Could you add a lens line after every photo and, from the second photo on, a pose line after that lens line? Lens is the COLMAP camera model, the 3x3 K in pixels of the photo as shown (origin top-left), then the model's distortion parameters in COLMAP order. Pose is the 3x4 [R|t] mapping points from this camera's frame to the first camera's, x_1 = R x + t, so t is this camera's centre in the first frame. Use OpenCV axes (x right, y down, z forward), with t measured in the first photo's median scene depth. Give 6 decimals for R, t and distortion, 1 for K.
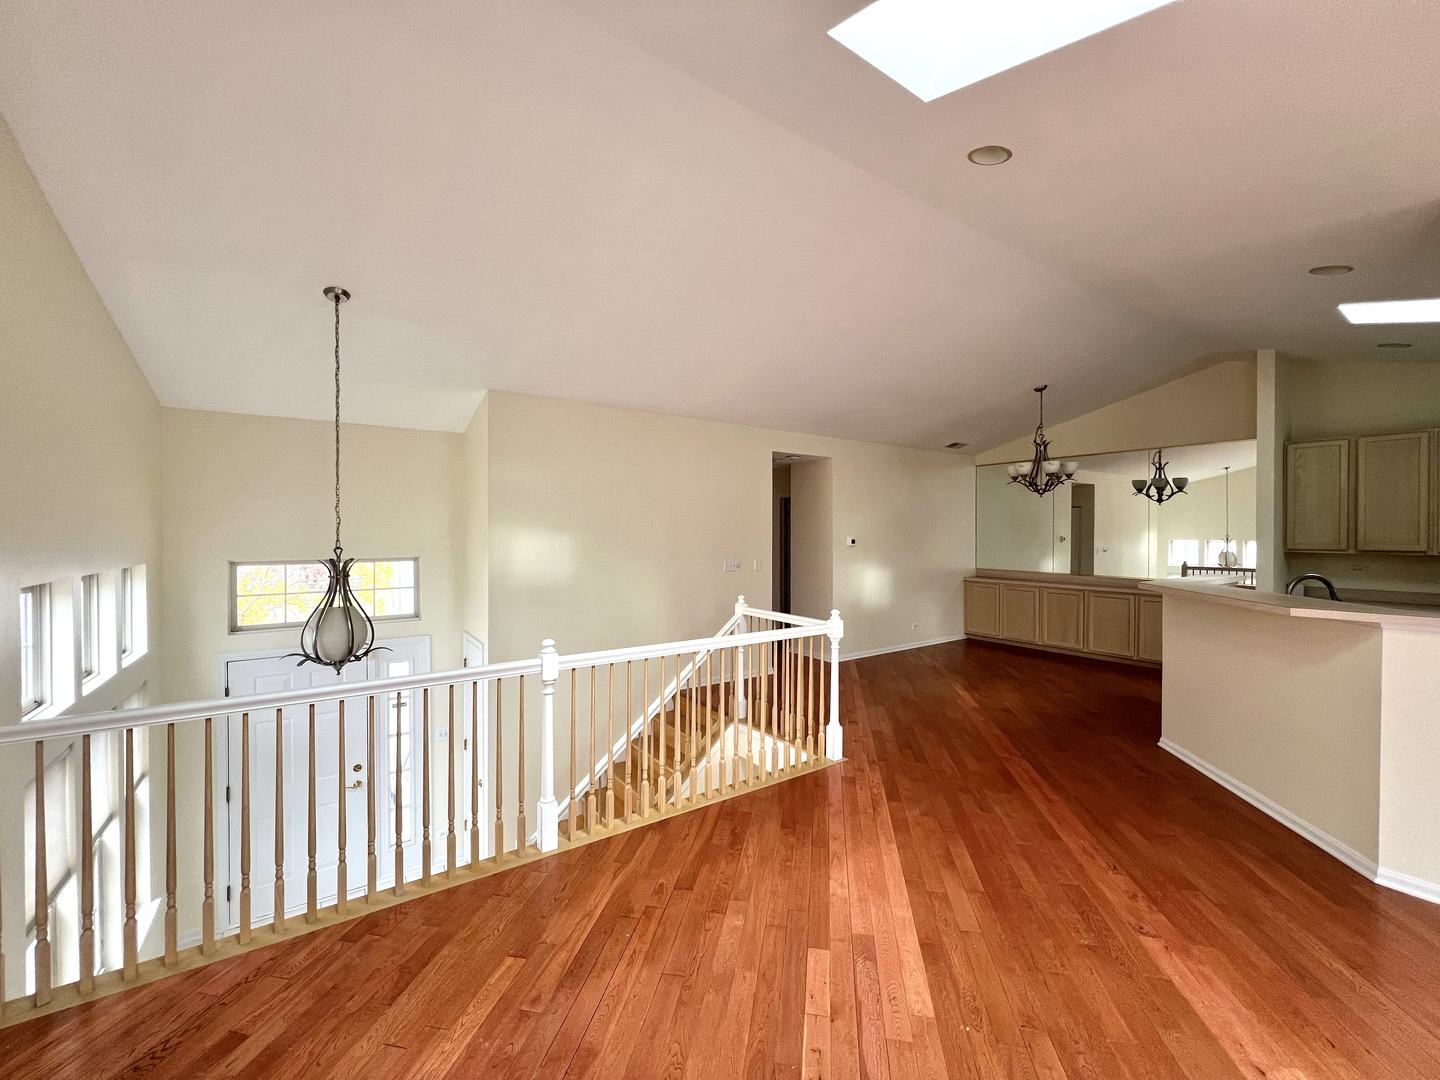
lens RADIAL K [[575.2, 0, 716.4], [0, 575.2, 535.0], [0, 0, 1]] dist [-0.002103, 0.000050]
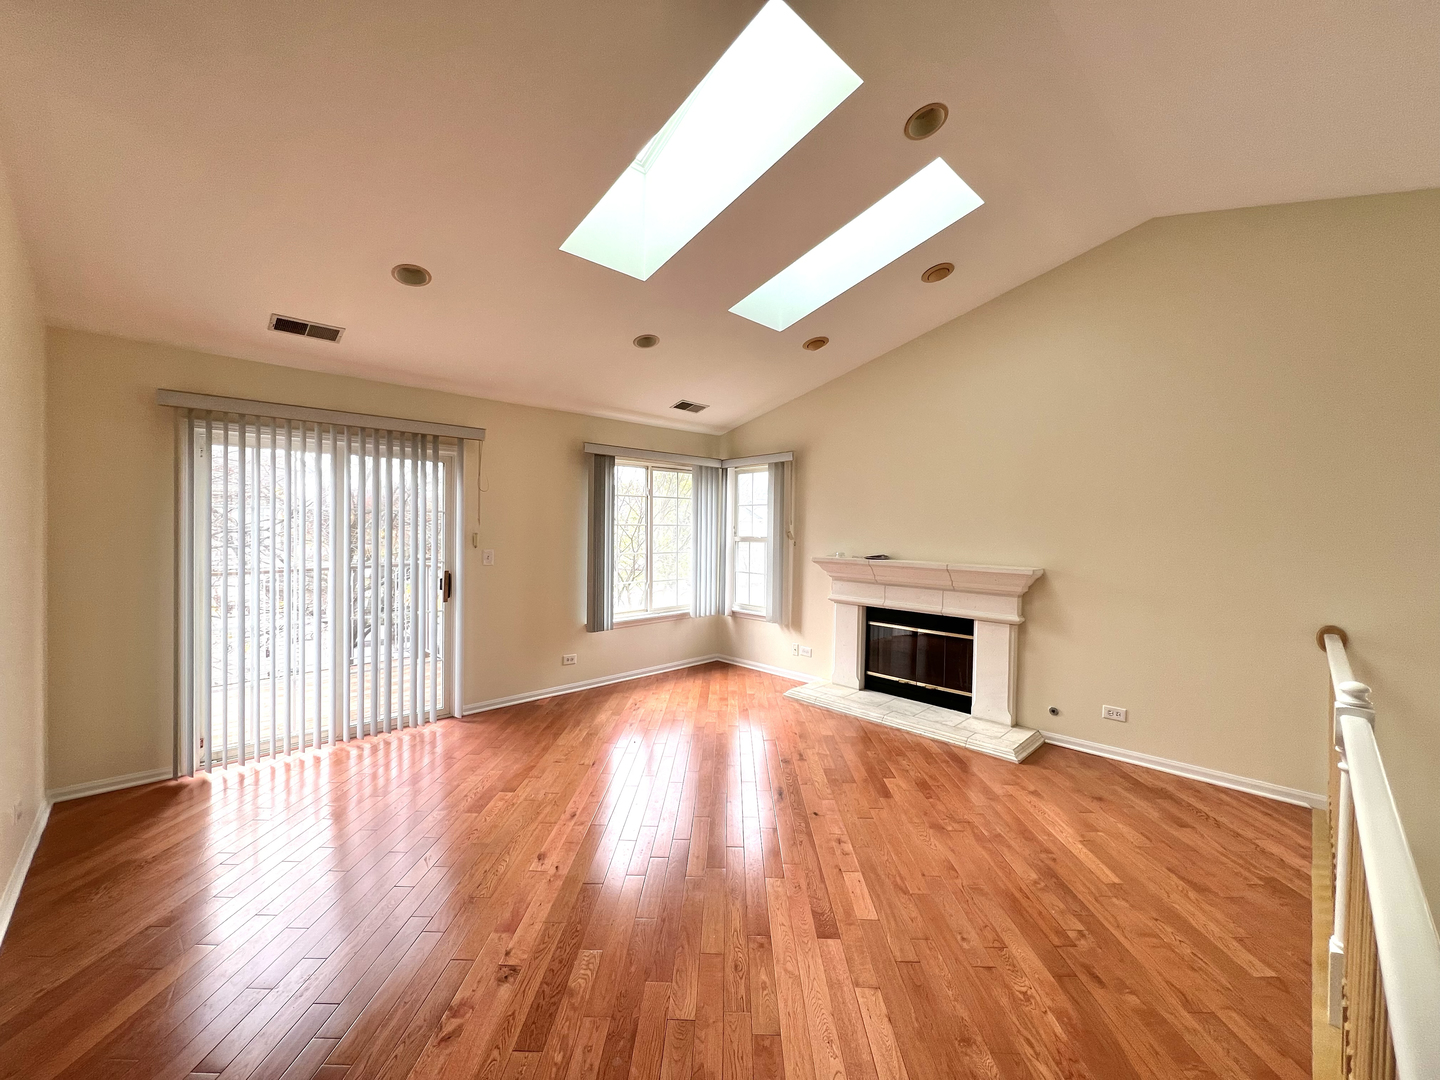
lens RADIAL K [[575.2, 0, 716.4], [0, 575.2, 535.0], [0, 0, 1]] dist [-0.002103, 0.000050]
pose [[-0.987249, -0.009623, -0.158895, 0.330329], [-0.012916, 0.999722, 0.019702, 0.017644], [0.158661, 0.021503, -0.987099, 1.054100]]
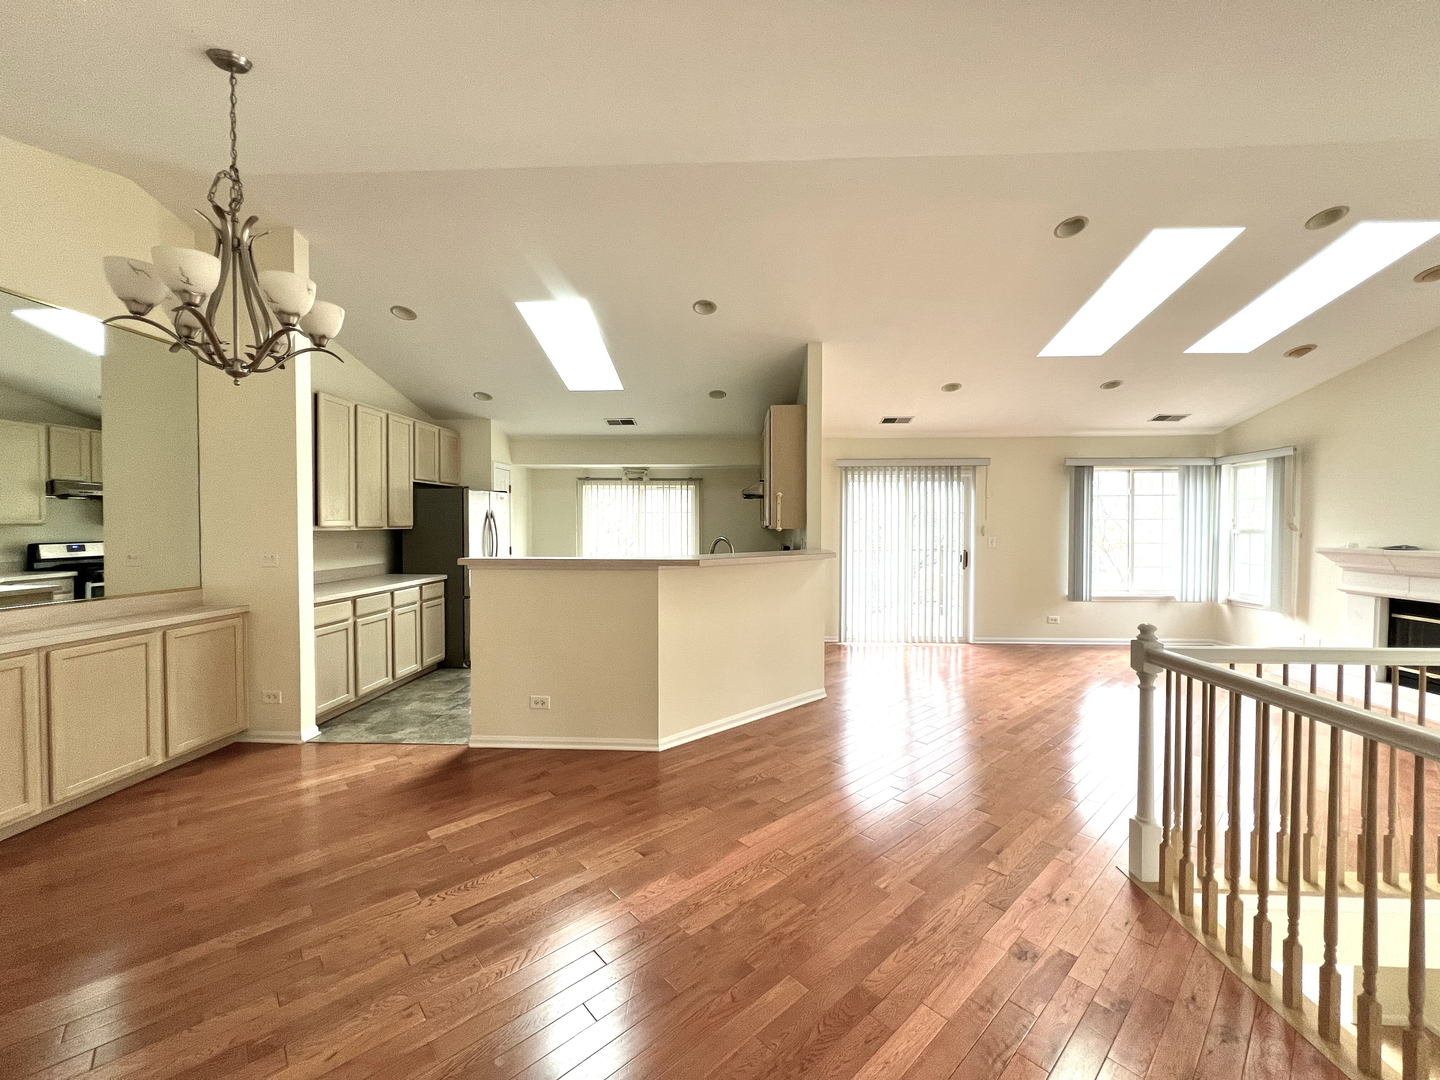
lens RADIAL K [[575.2, 0, 716.4], [0, 575.2, 535.0], [0, 0, 1]] dist [-0.002103, 0.000050]
pose [[-0.791839, -0.013361, 0.610584, 0.198097], [0.002958, 0.999665, 0.025710, 0.022505], [-0.610723, 0.022165, -0.791534, 1.721270]]
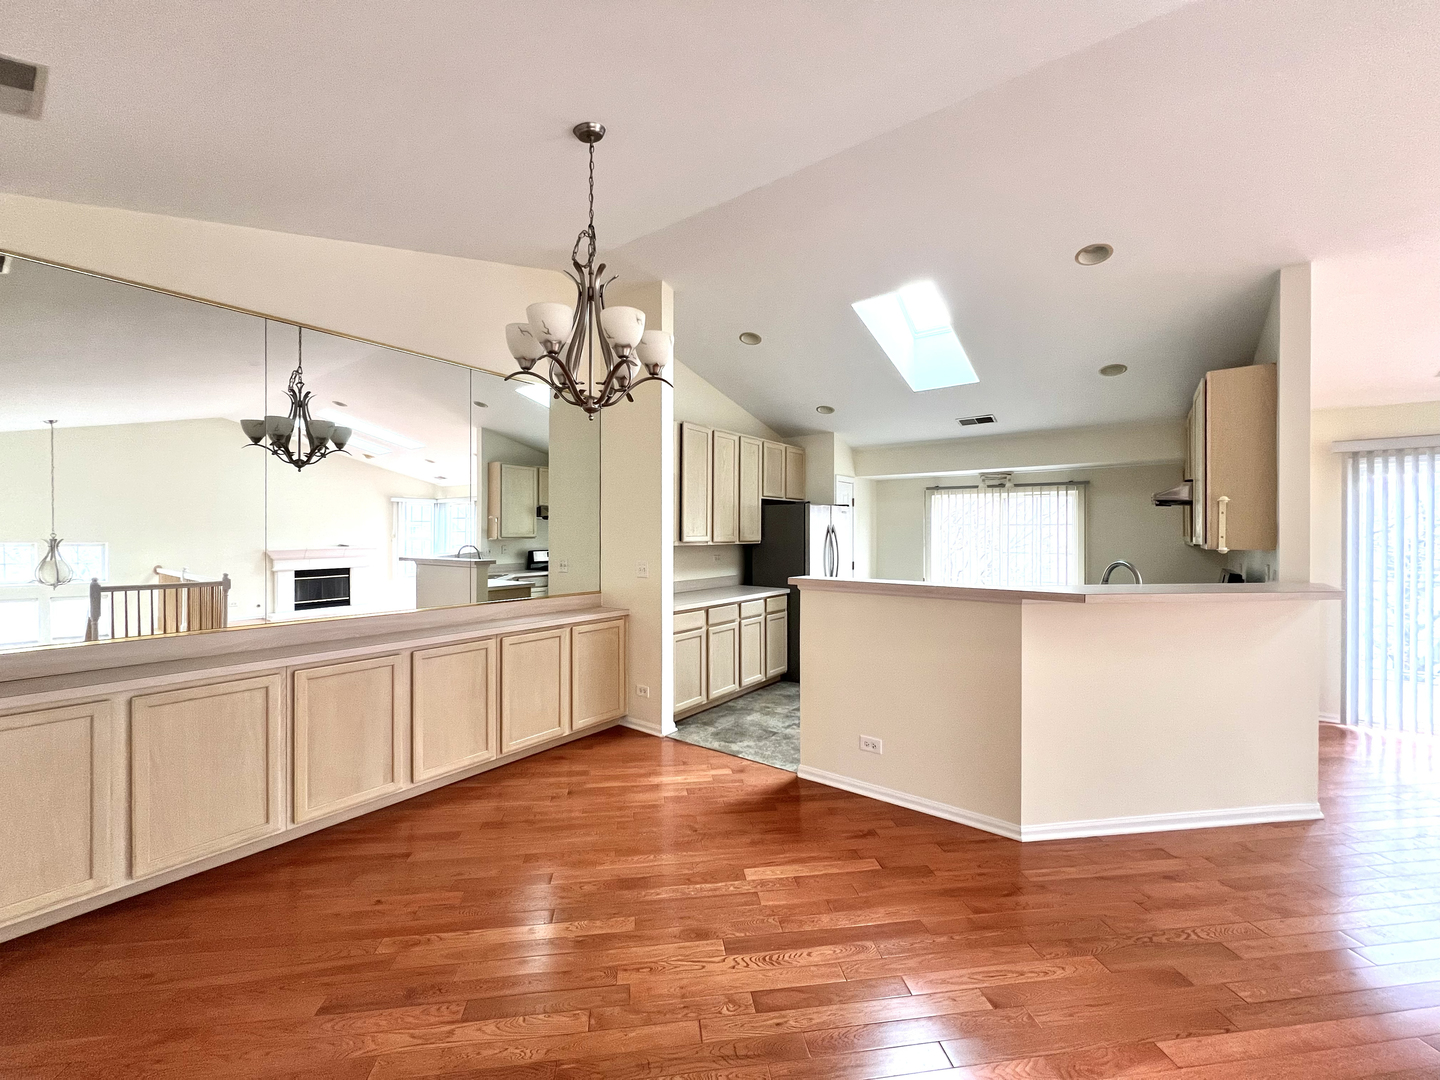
lens RADIAL K [[575.2, 0, 716.4], [0, 575.2, 535.0], [0, 0, 1]] dist [-0.002103, 0.000050]
pose [[-0.310631, -0.003238, 0.950525, 0.277655], [0.005564, 0.999971, 0.005225, 0.011235], [-0.950514, 0.006912, -0.310604, 1.627136]]
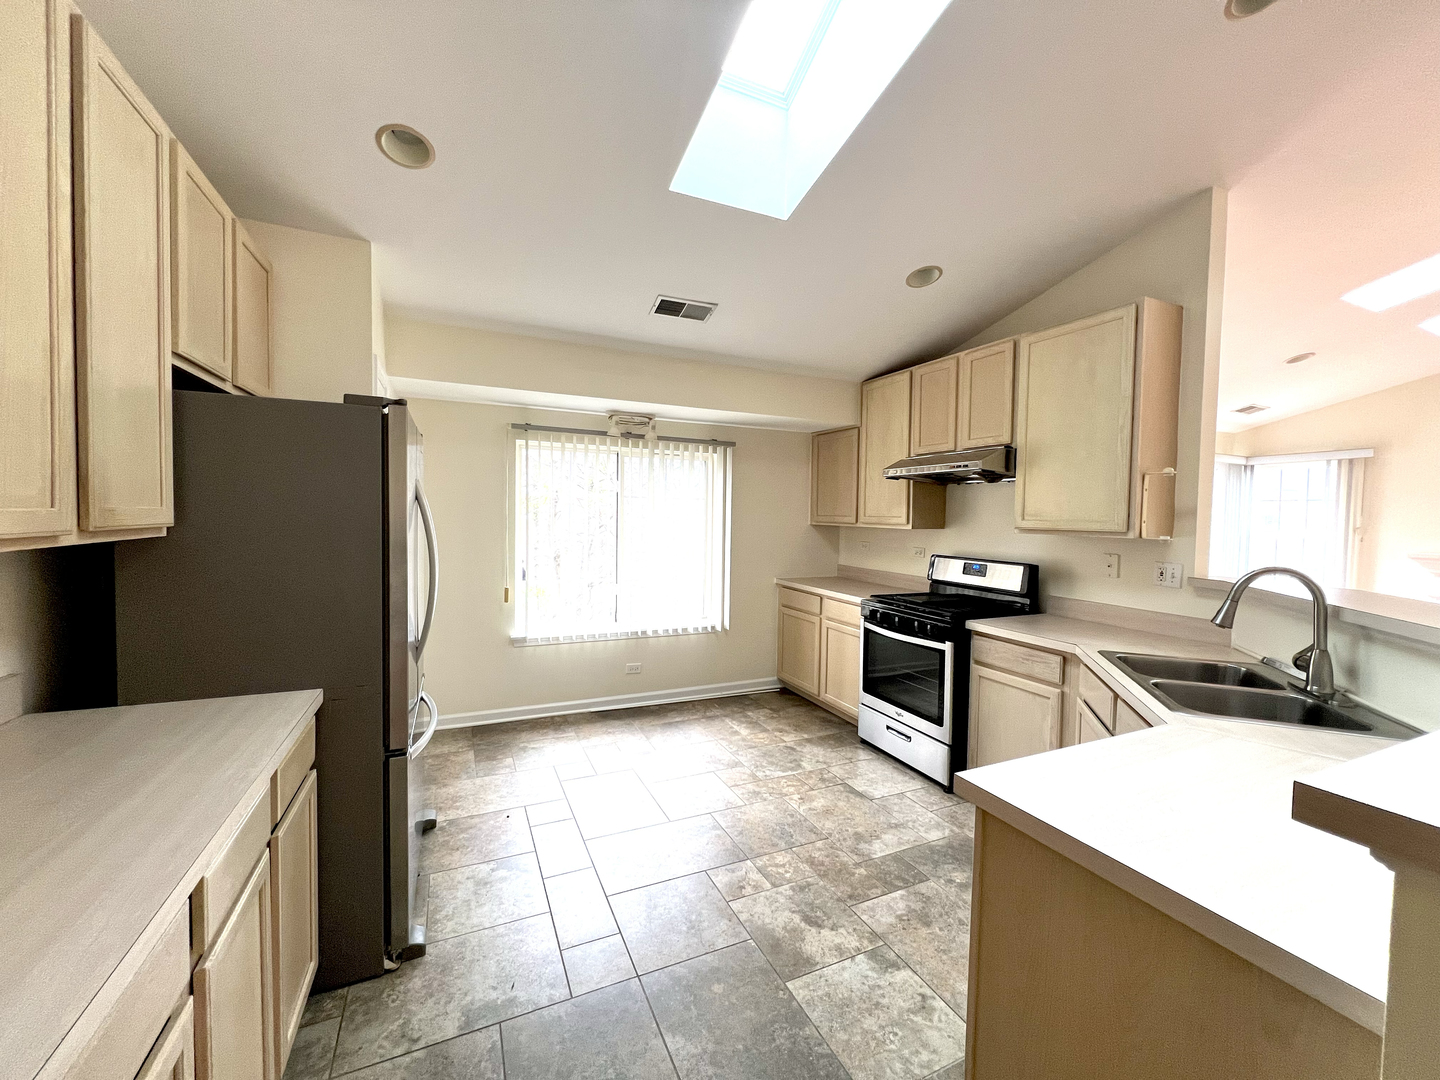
lens RADIAL K [[575.2, 0, 716.4], [0, 575.2, 535.0], [0, 0, 1]] dist [-0.002103, 0.000050]
pose [[-0.983938, -0.024541, 0.176816, 1.230773], [-0.016838, 0.998848, 0.044935, 0.016273], [-0.177715, 0.041236, -0.983218, 1.370162]]
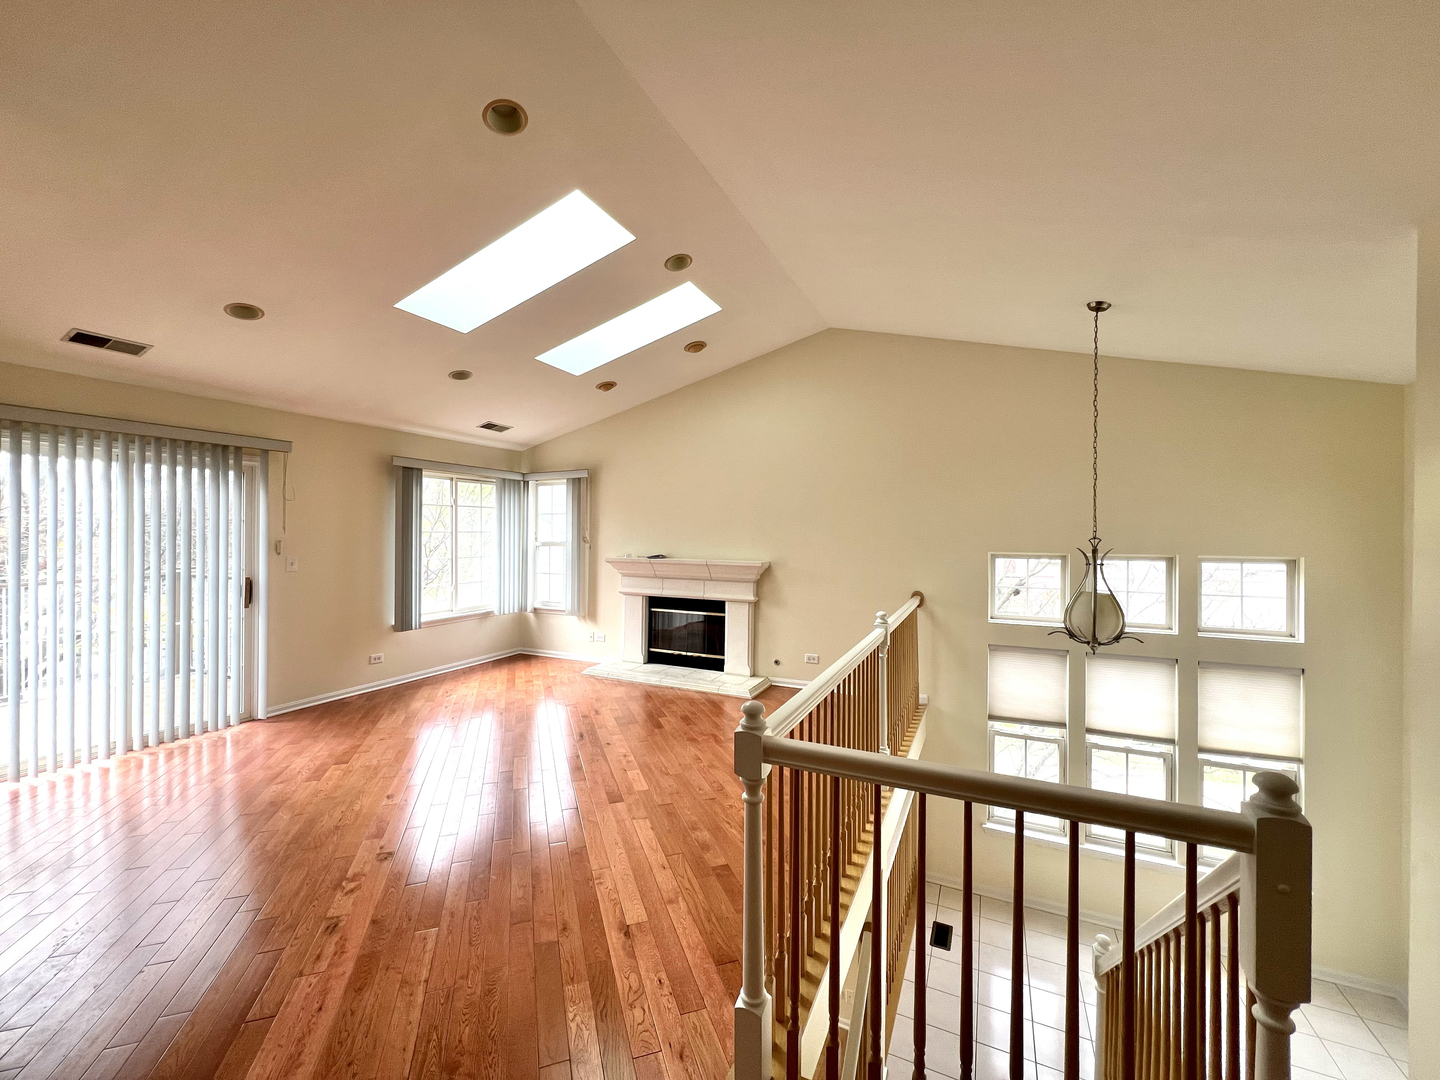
lens RADIAL K [[575.2, 0, 716.4], [0, 575.2, 535.0], [0, 0, 1]] dist [-0.002103, 0.000050]
pose [[-0.870492, -0.005114, -0.492156, 0.417990], [-0.009778, 0.999928, 0.006904, 0.013994], [0.492086, 0.010822, -0.870479, 1.323823]]
